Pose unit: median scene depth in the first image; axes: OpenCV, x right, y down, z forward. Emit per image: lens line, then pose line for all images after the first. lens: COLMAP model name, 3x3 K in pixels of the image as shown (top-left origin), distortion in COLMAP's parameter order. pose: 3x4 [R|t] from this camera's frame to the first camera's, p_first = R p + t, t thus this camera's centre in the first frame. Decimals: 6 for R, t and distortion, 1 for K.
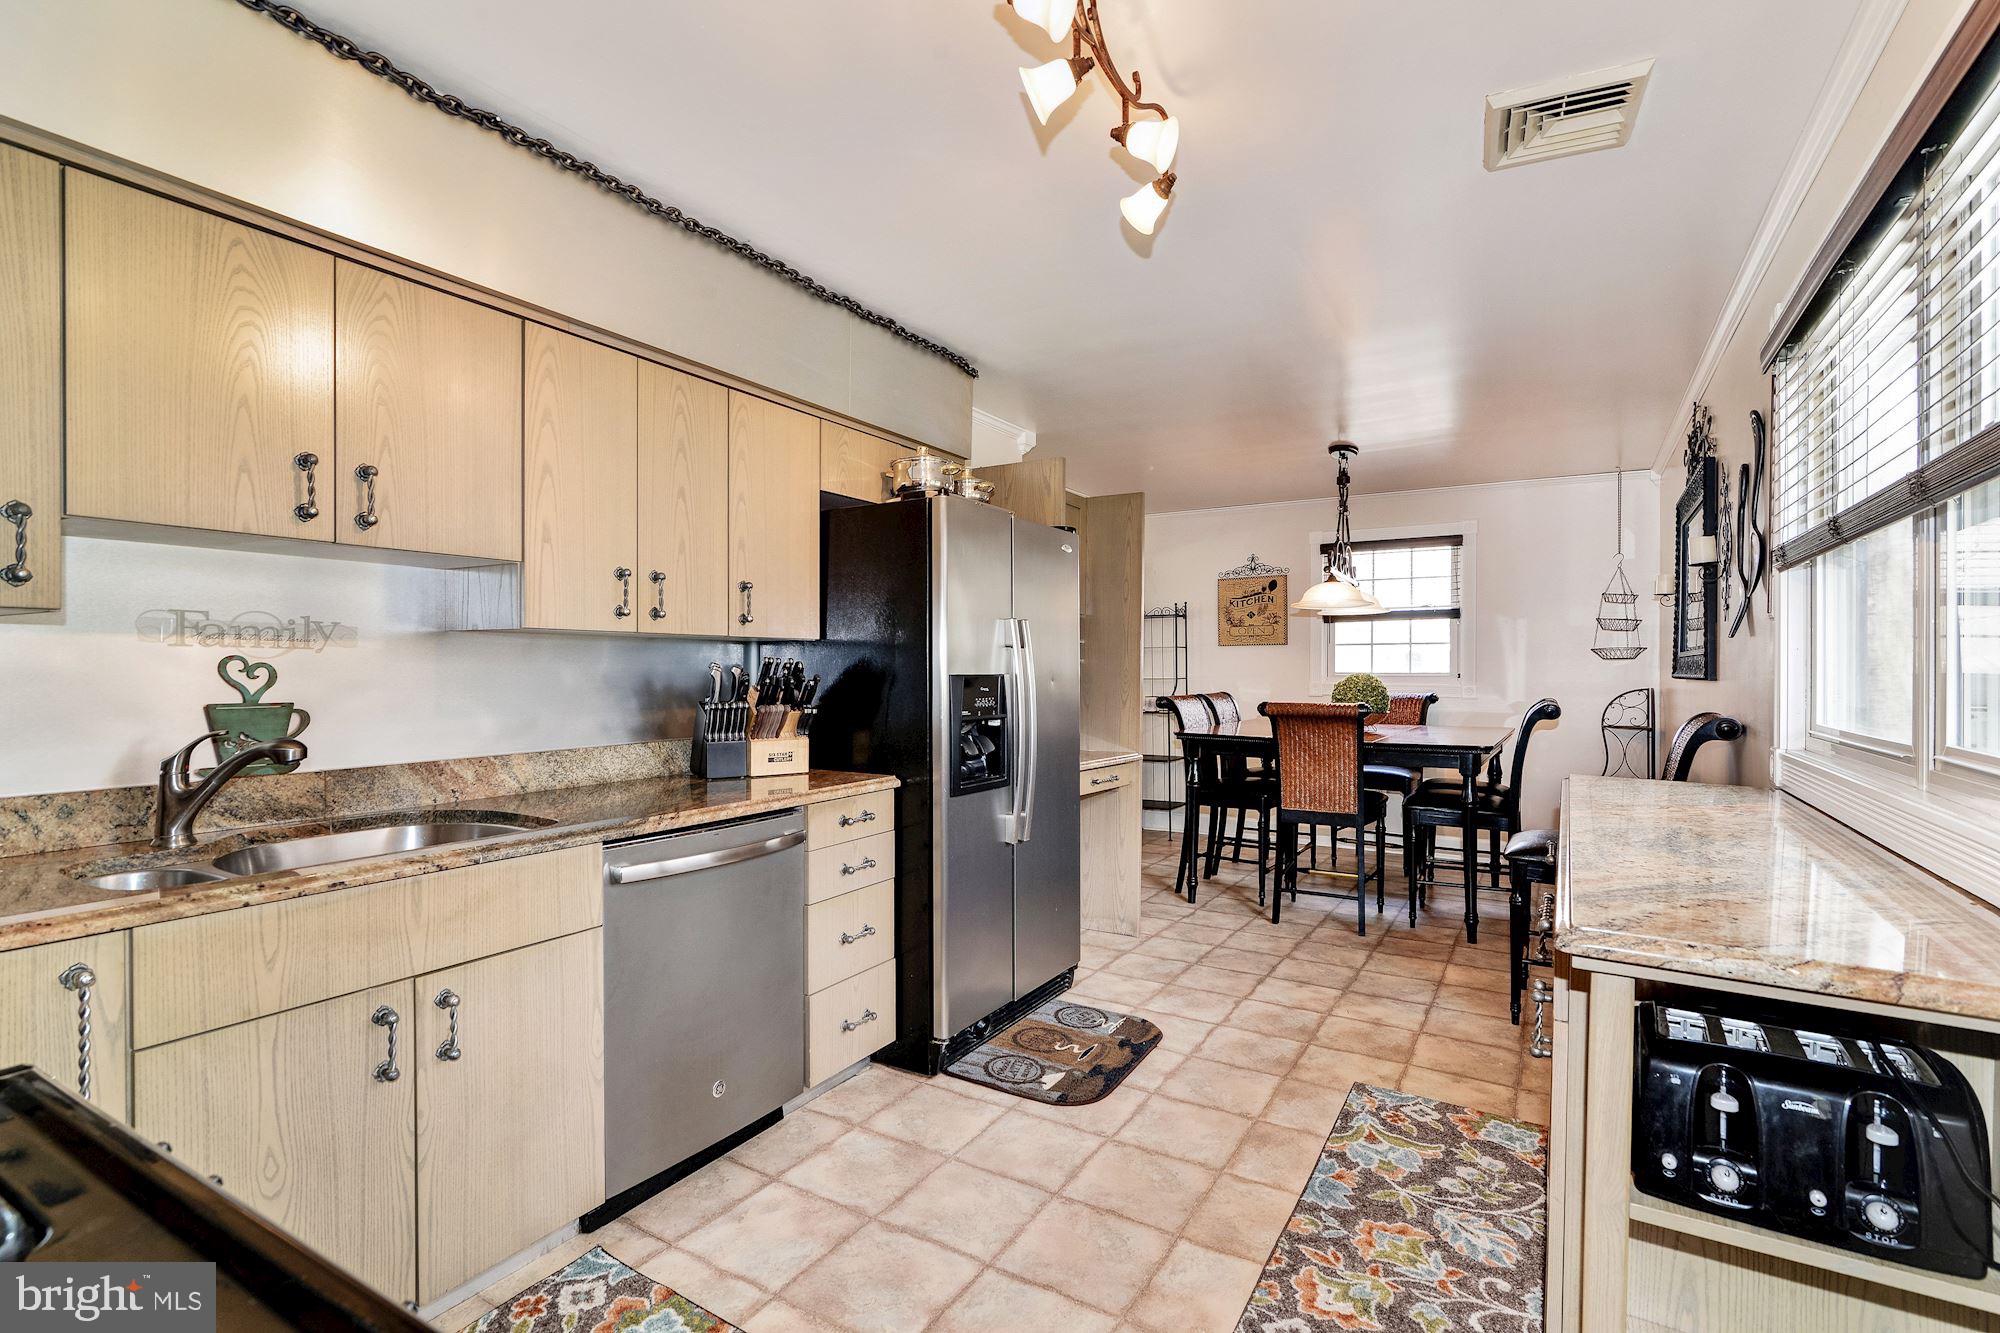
lens RADIAL K [[925.6, 0, 1017.7], [0, 925.6, 674.1], [0, 0, 1]] dist [-0.001367, 0.000282]
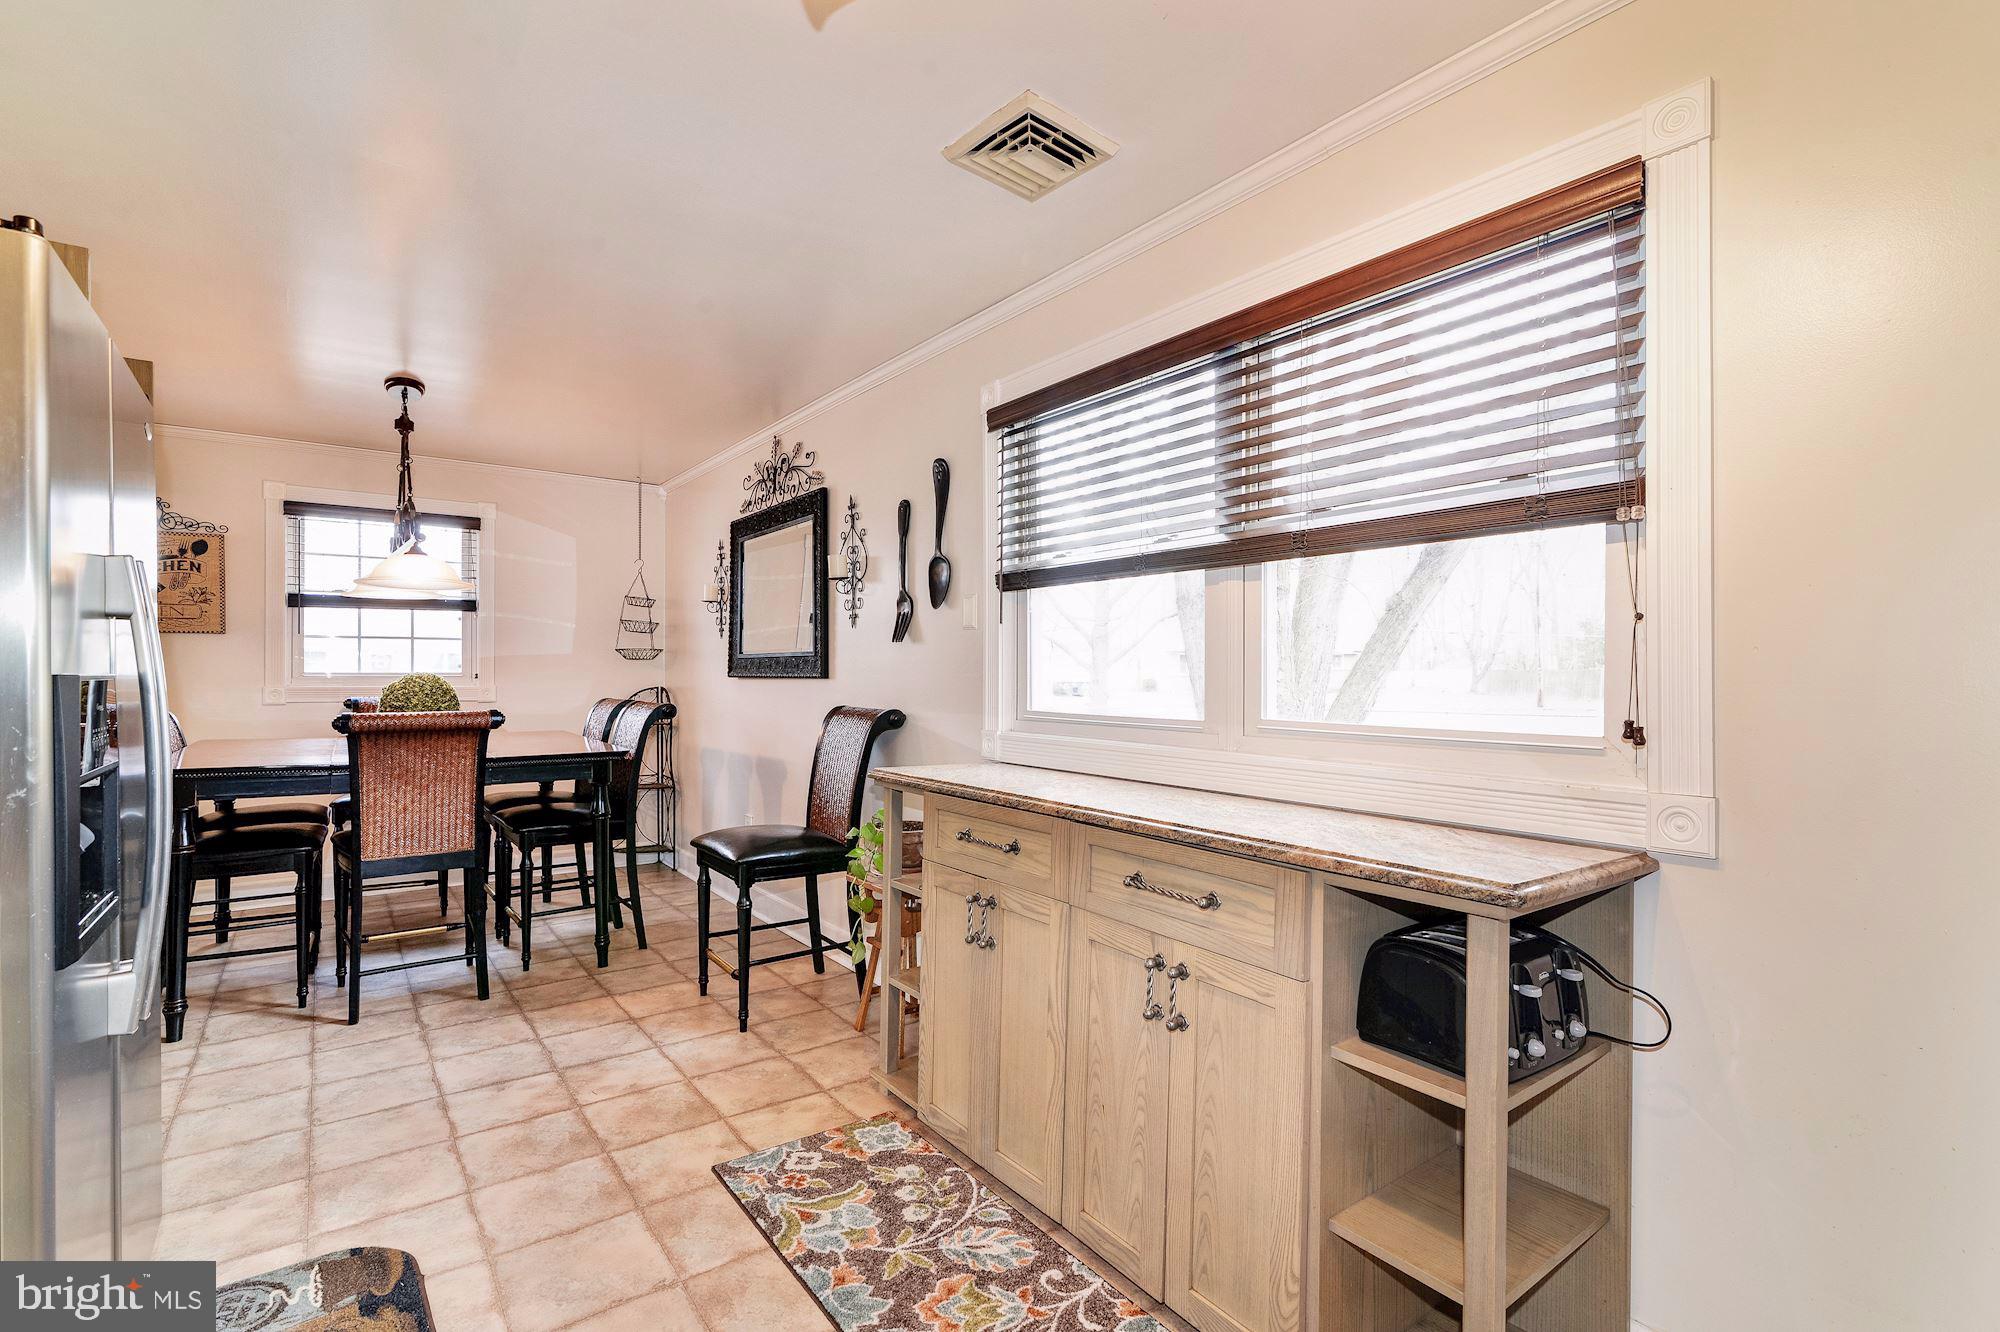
lens RADIAL K [[903.7, 0, 986.1], [0, 903.7, 678.8], [0, 0, 1]] dist [0.000662, 0.000592]
pose [[0.396343, -0.007331, 0.918073, -0.273371], [0.003420, 0.999973, 0.006509, 0.000668], [-0.918096, 0.000560, 0.396357, 0.449911]]
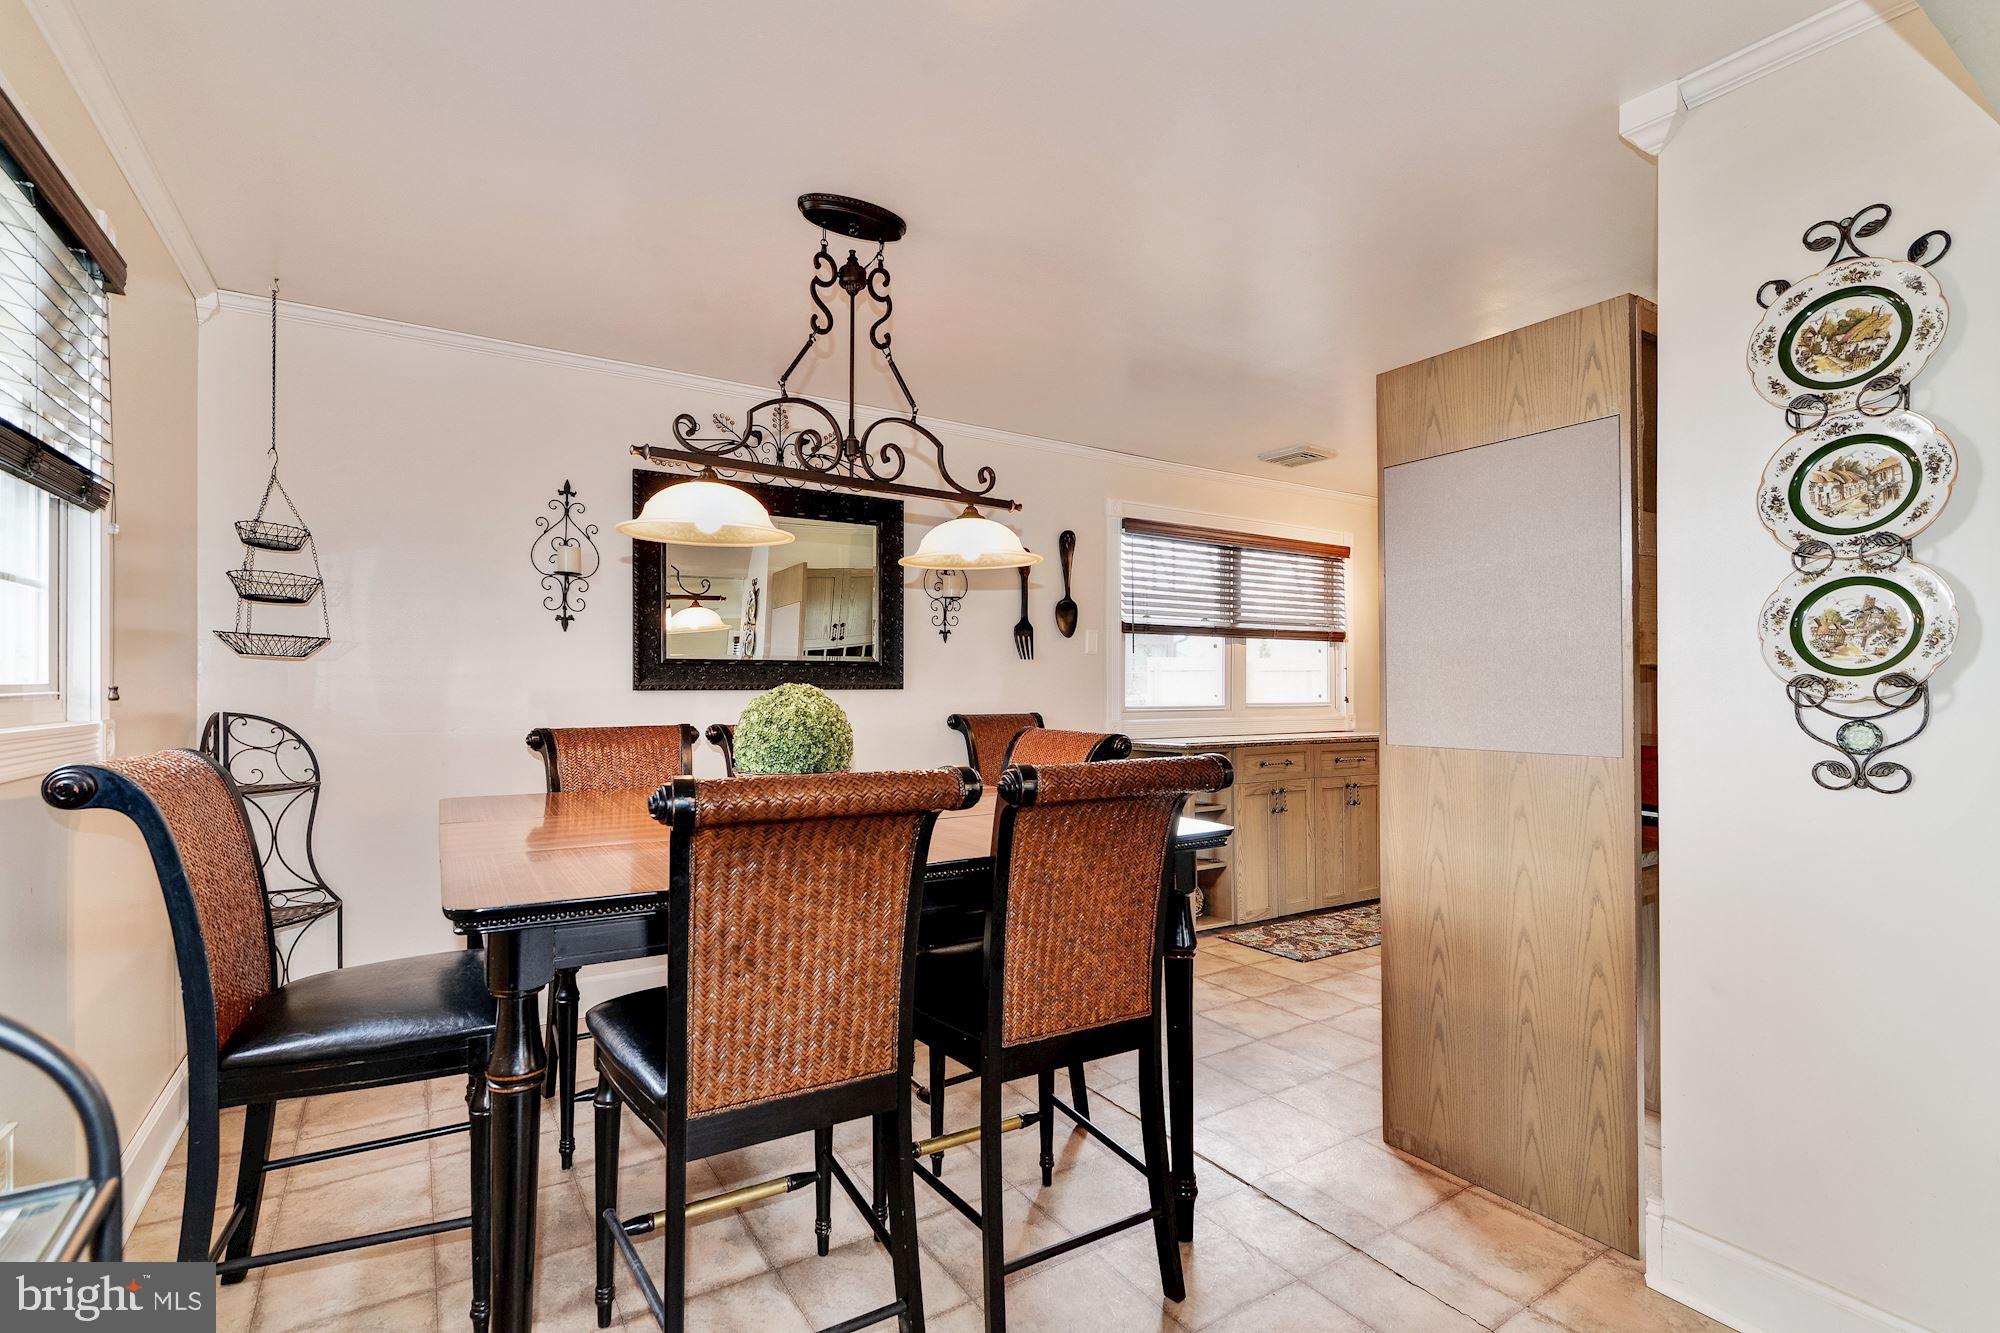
lens RADIAL K [[921.4, 0, 1006.2], [0, 921.4, 681.2], [0, 0, 1]] dist [0.018509, -0.001288]
pose [[-0.893585, -0.001128, 0.448893, 0.125911], [-0.000888, 0.999999, 0.000746, -0.005152], [-0.448893, 0.000268, -0.893585, 2.497858]]
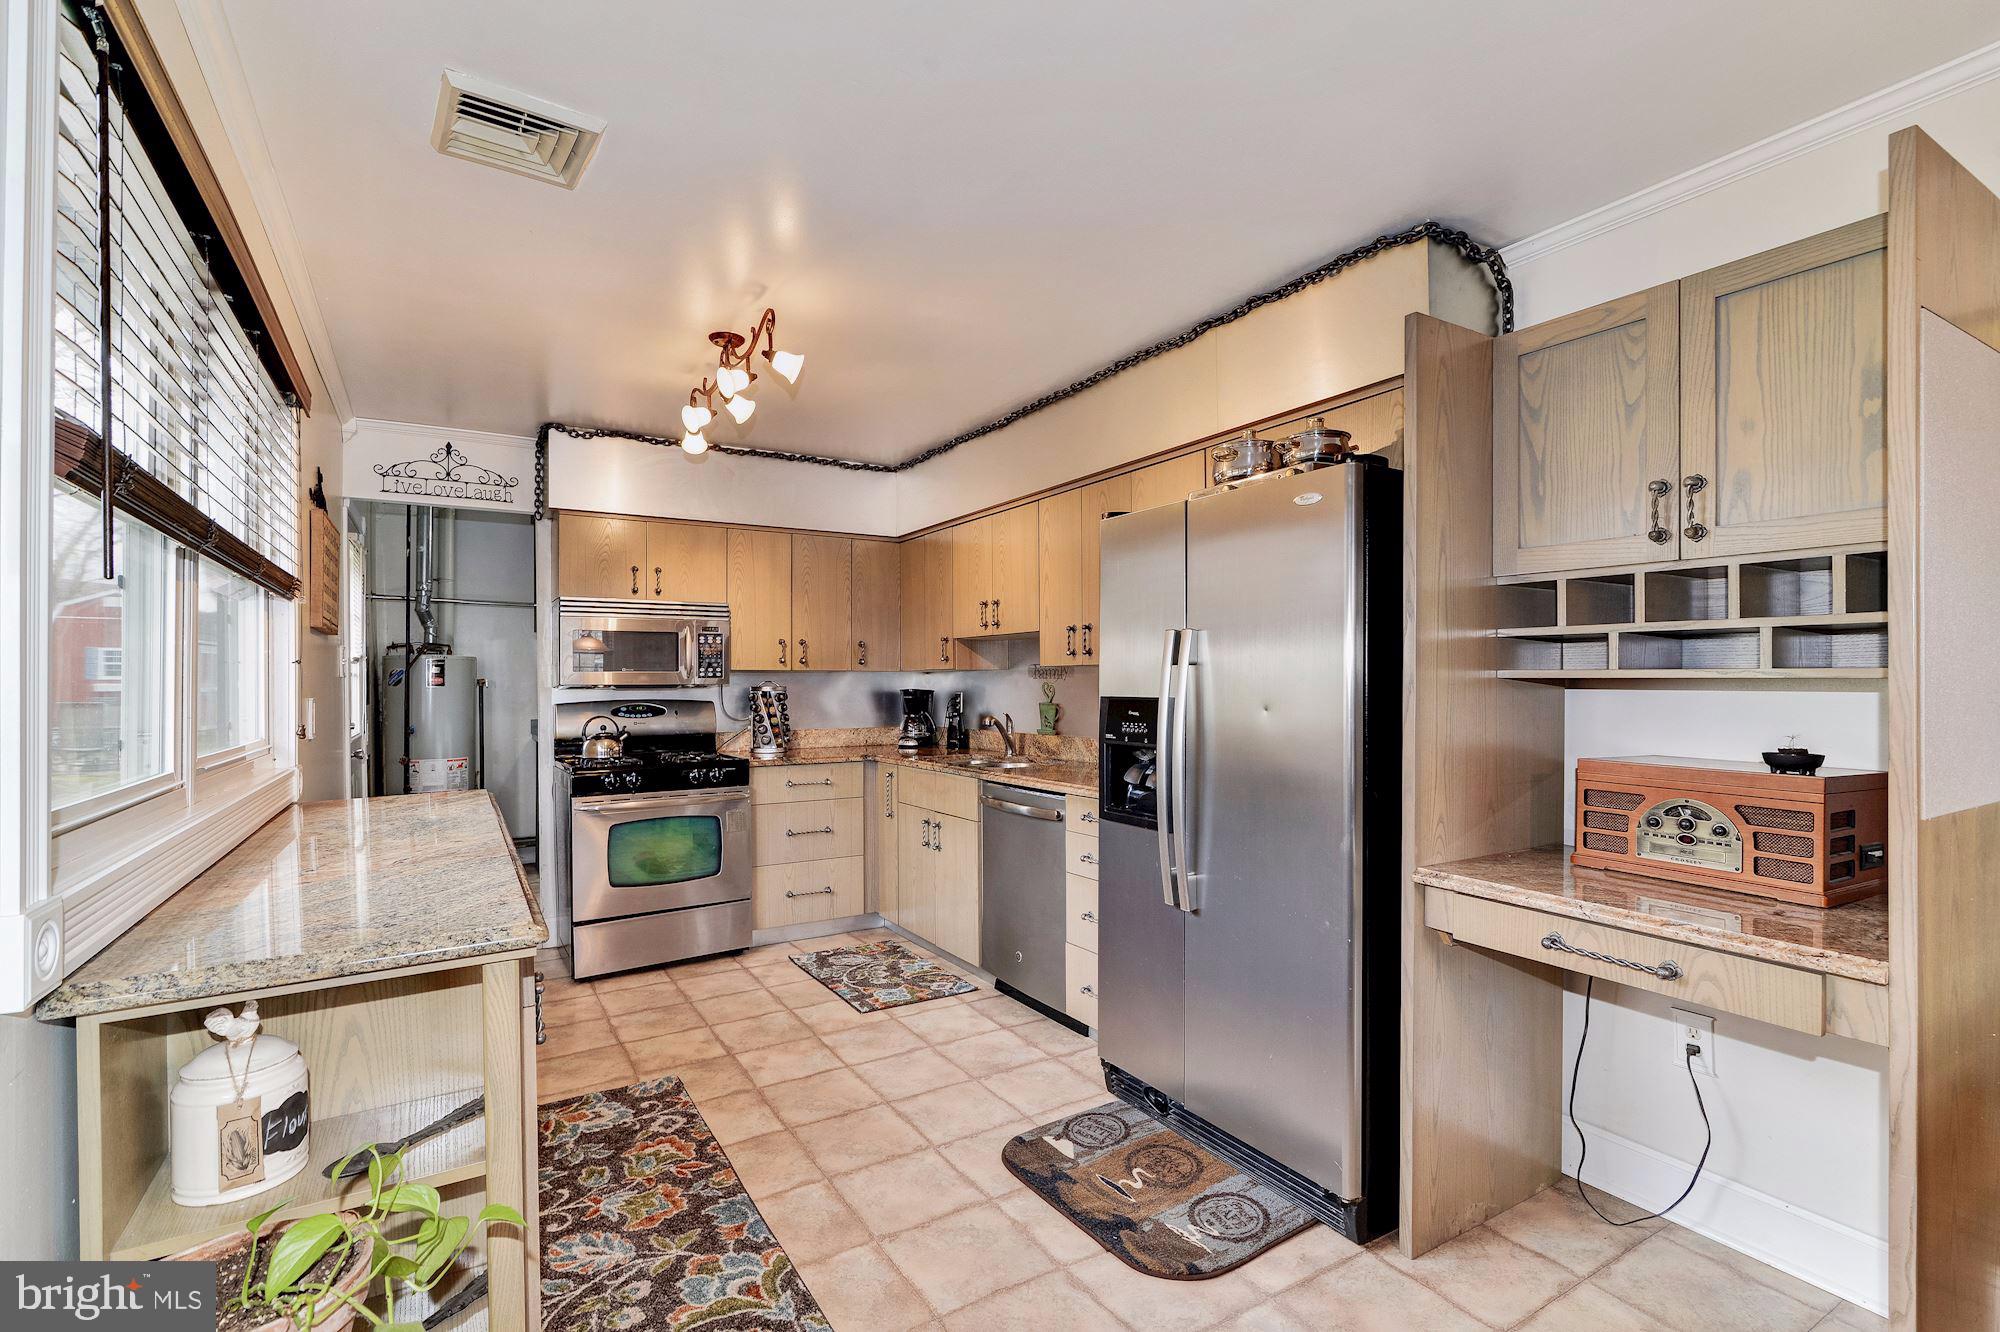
lens RADIAL K [[903.7, 0, 986.1], [0, 903.7, 678.8], [0, 0, 1]] dist [0.000662, 0.000592]
pose [[-0.476794, -0.004283, -0.879004, 0.840508], [-0.002267, 0.999991, -0.003643, -0.014607], [0.879012, 0.000256, -0.476800, 1.340577]]
